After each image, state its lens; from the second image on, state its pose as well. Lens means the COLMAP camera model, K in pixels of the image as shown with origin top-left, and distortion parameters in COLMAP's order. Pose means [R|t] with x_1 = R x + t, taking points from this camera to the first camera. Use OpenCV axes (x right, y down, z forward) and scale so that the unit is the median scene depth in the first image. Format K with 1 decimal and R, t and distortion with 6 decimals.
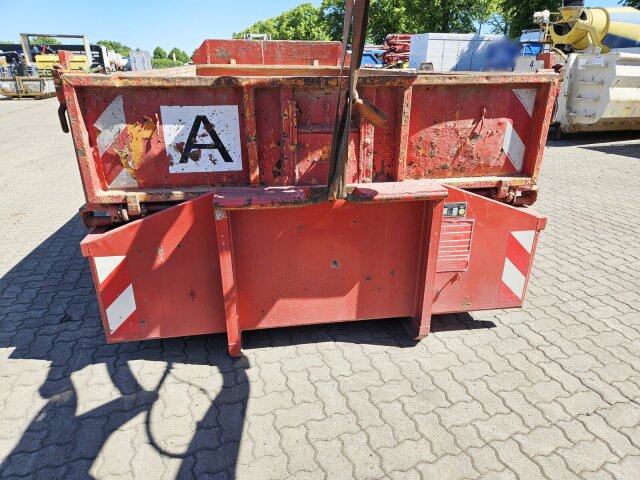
lens RADIAL K [[425.5, 0, 316.3], [0, 425.5, 241.8], [0, 0, 1]] dist [0.066821, -0.053577]
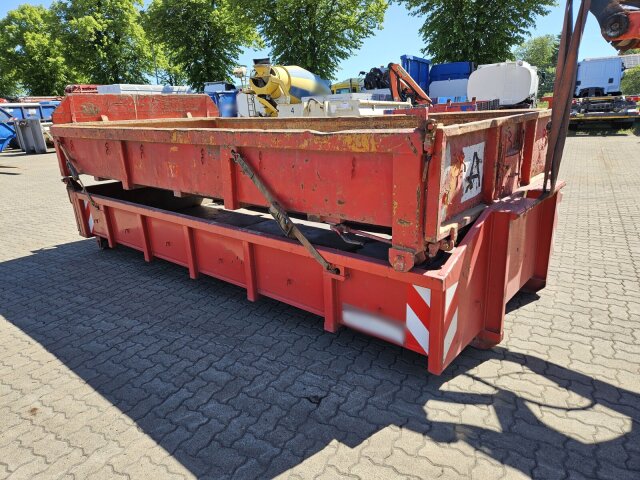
lens RADIAL K [[425.5, 0, 316.3], [0, 425.5, 241.8], [0, 0, 1]] dist [0.066821, -0.053577]
pose [[0.754604, -0.230869, 0.614225, -0.996834], [0.290686, 0.956815, 0.002518, -0.127566], [-0.588281, 0.176647, 0.789127, 0.234403]]
